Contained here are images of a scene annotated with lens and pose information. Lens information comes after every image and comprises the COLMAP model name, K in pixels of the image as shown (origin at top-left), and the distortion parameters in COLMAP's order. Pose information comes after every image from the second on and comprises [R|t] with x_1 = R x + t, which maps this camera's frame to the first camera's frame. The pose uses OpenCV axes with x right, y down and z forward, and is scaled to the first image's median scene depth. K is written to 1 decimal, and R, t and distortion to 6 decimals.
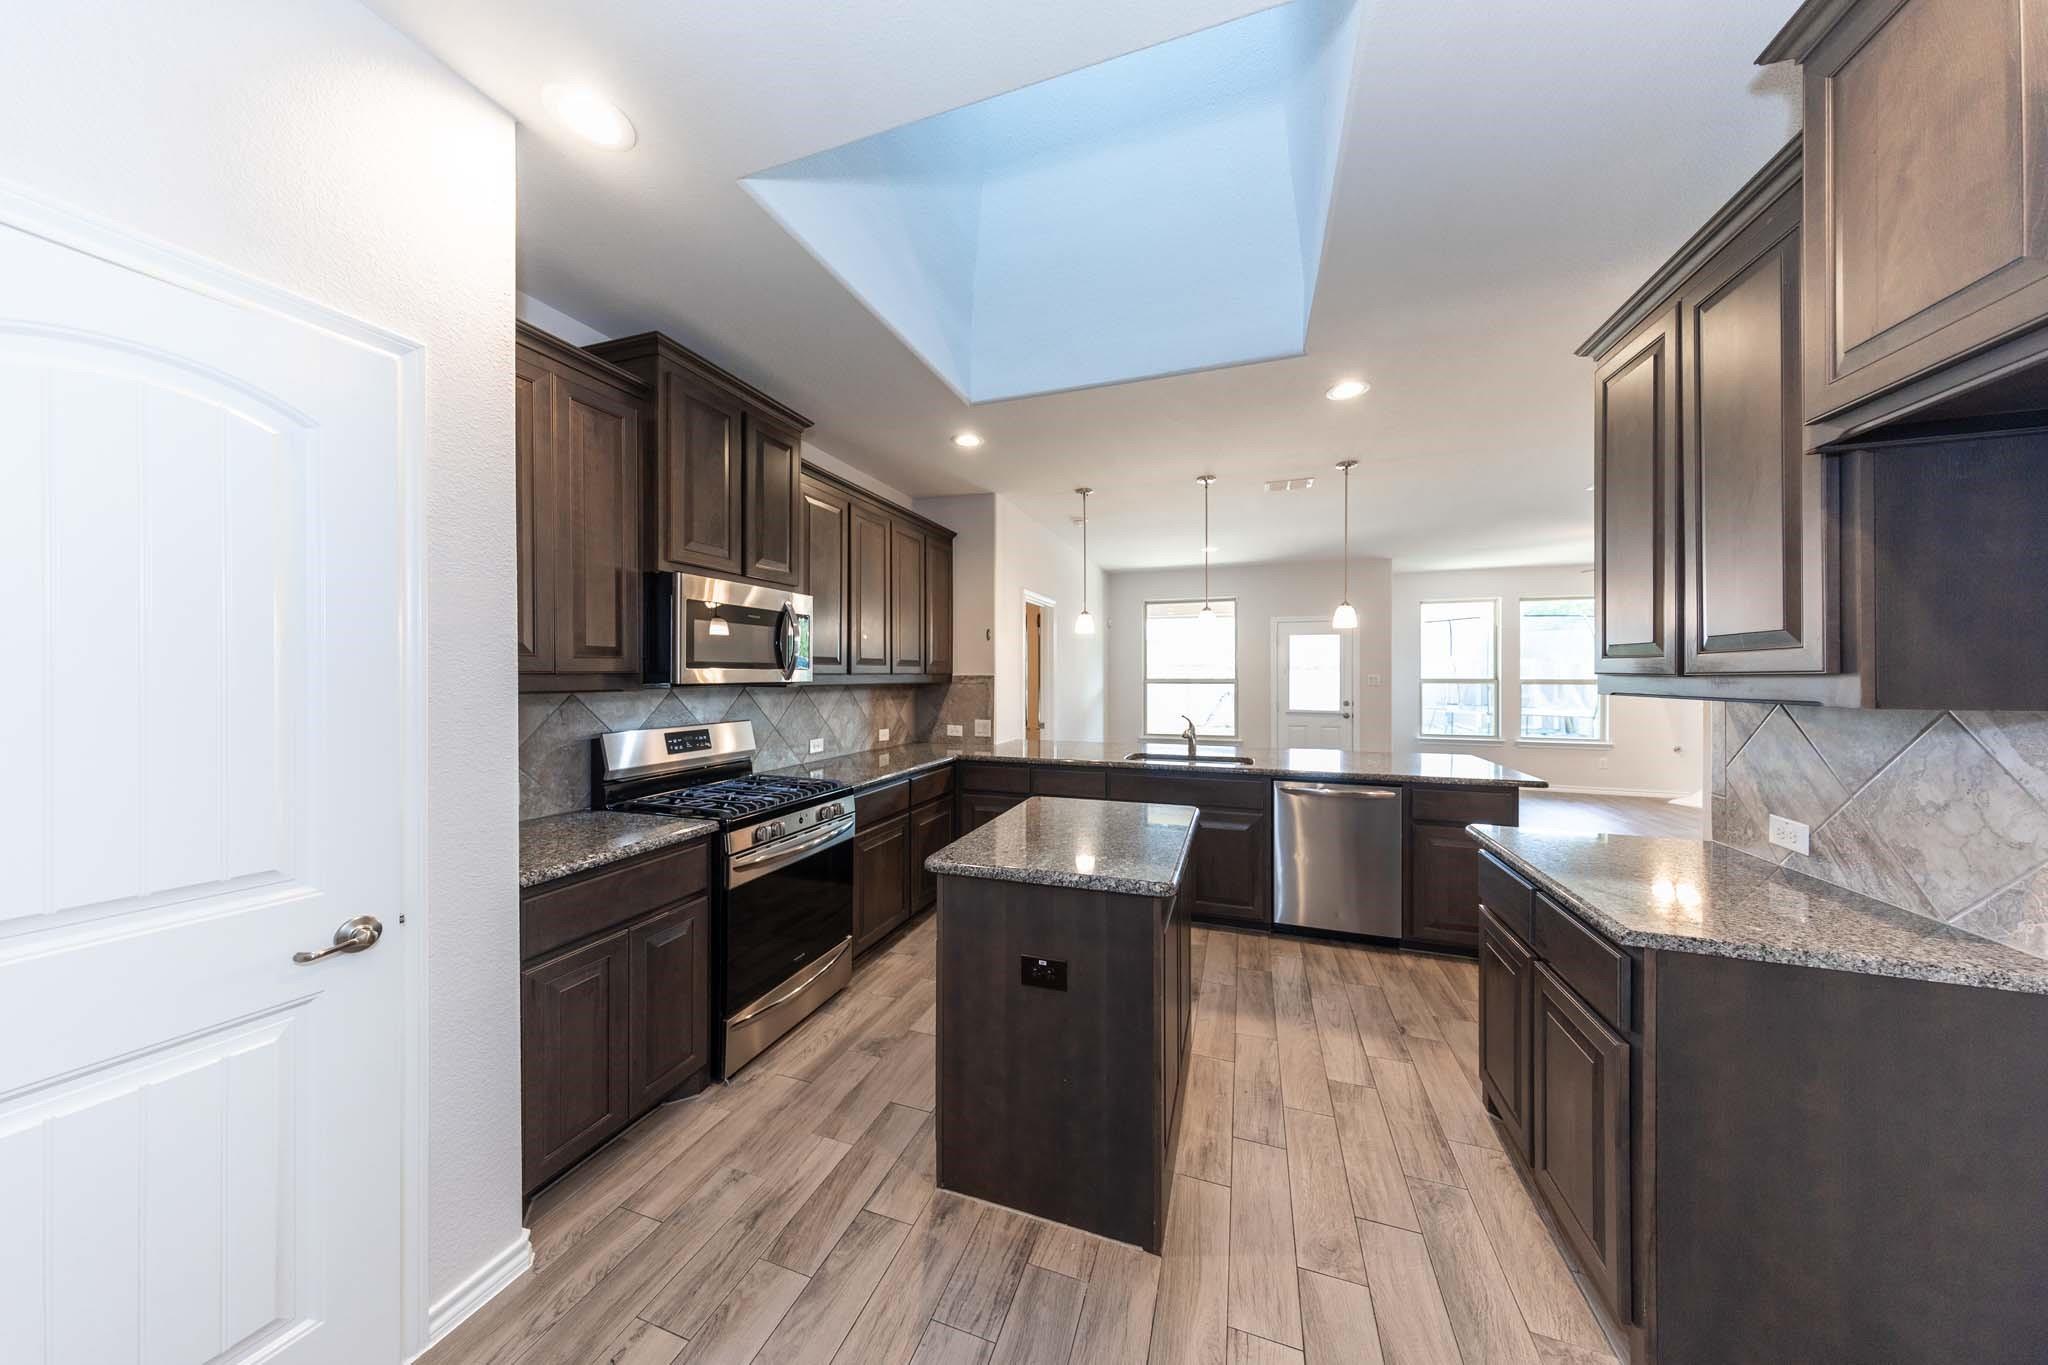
lens RADIAL K [[641.4, 0, 1023.1], [0, 641.4, 672.8], [0, 0, 1]] dist [-0.000510, -0.000020]
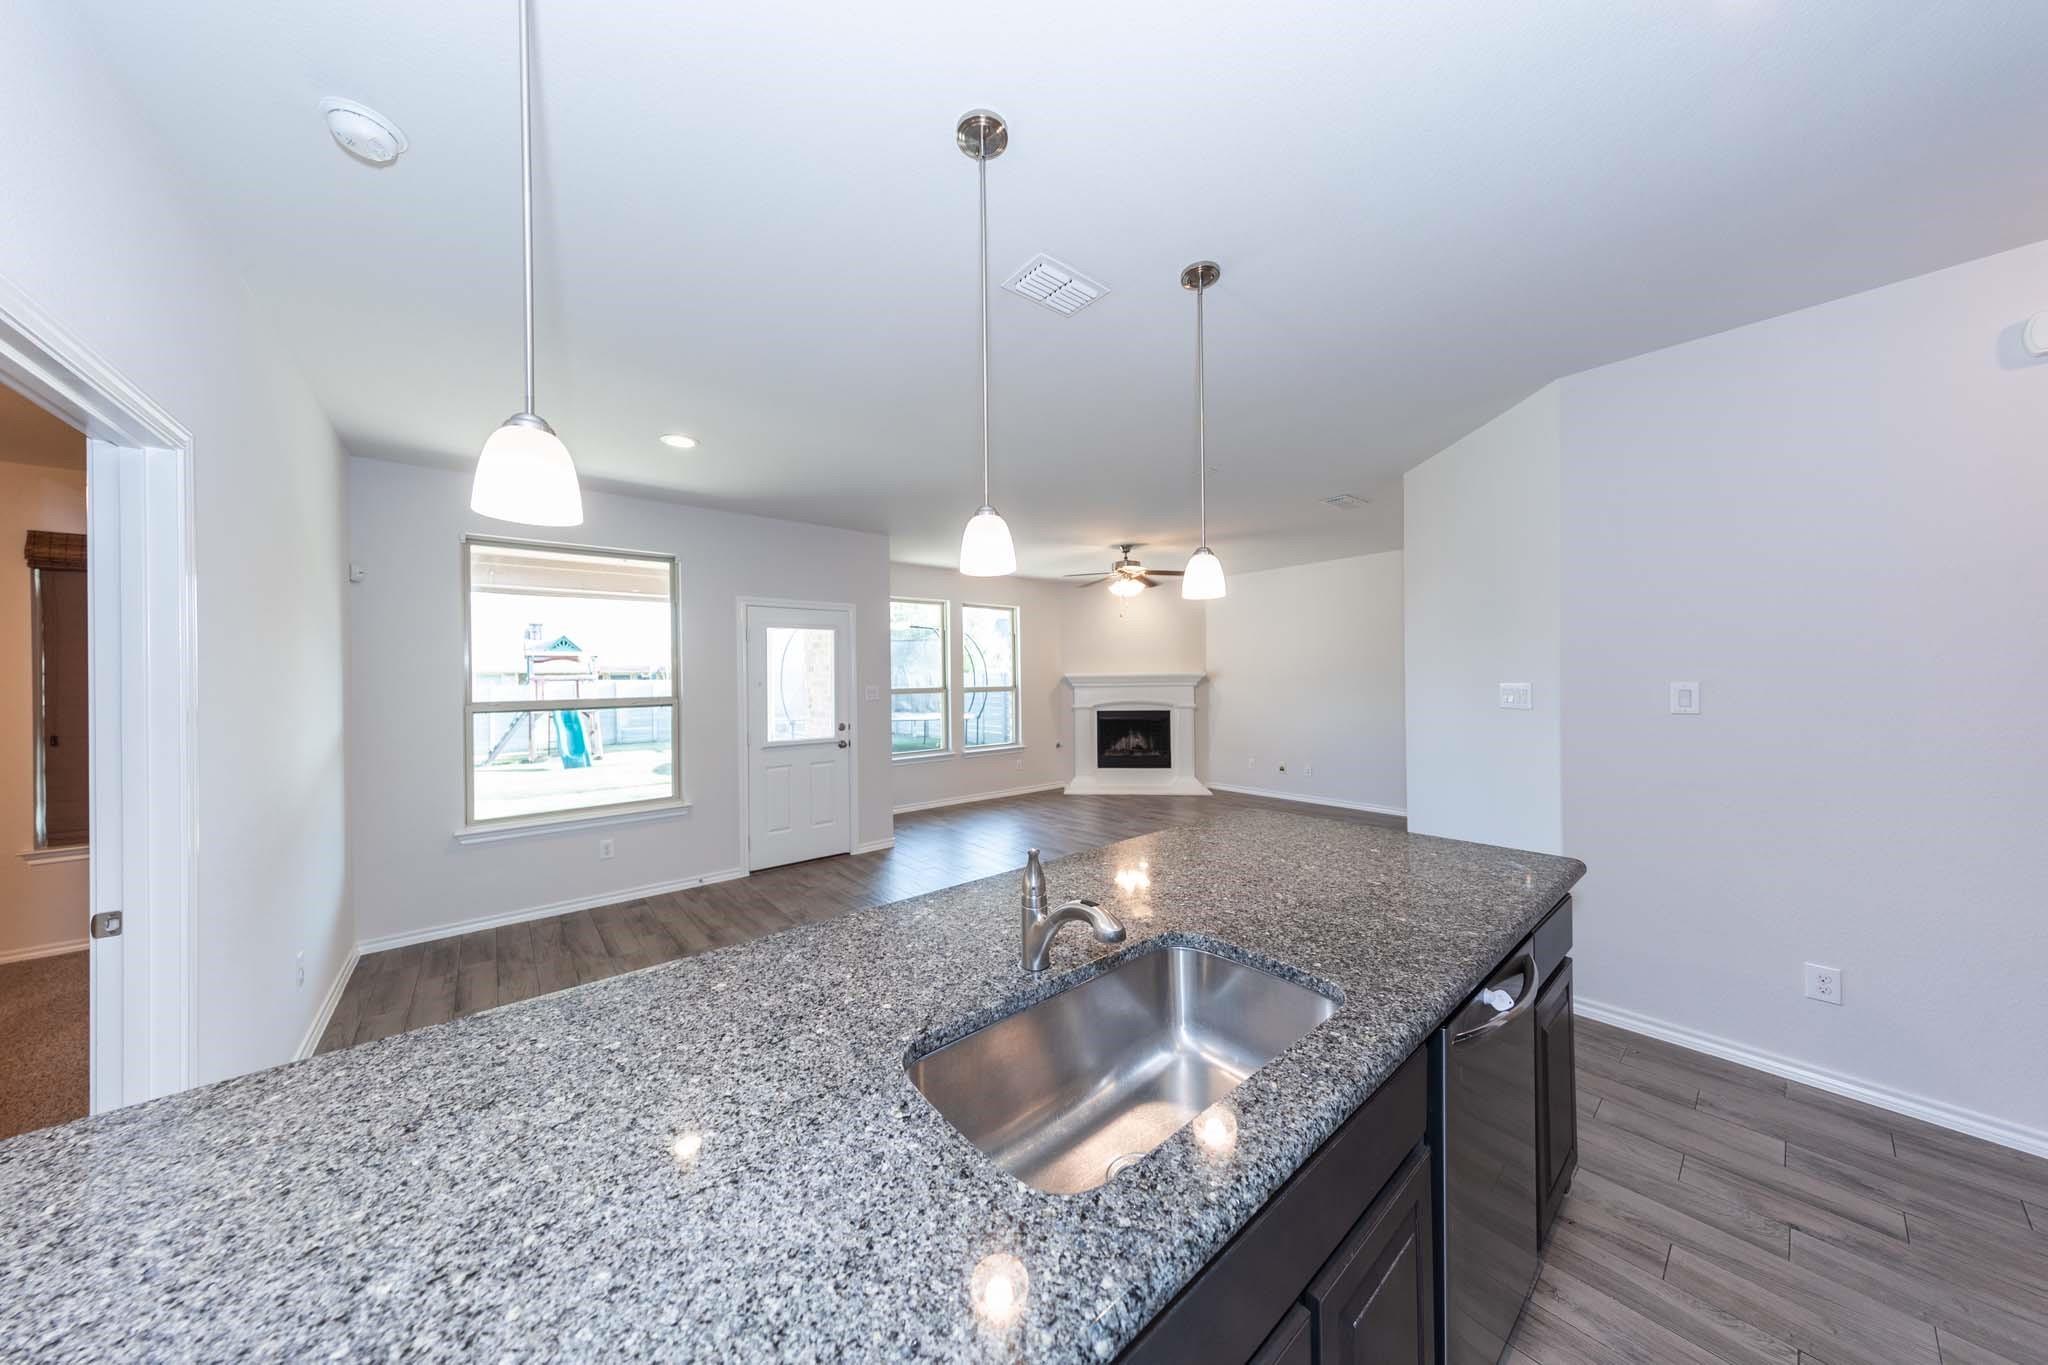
lens RADIAL K [[641.4, 0, 1022.1], [0, 641.4, 674.8], [0, 0, 1]] dist [-0.000510, -0.000020]
pose [[0.511552, -0.004013, 0.859243, -0.002454], [0.016282, 0.999855, -0.005025, -0.002535], [-0.859098, 0.016561, 0.511543, 0.455164]]
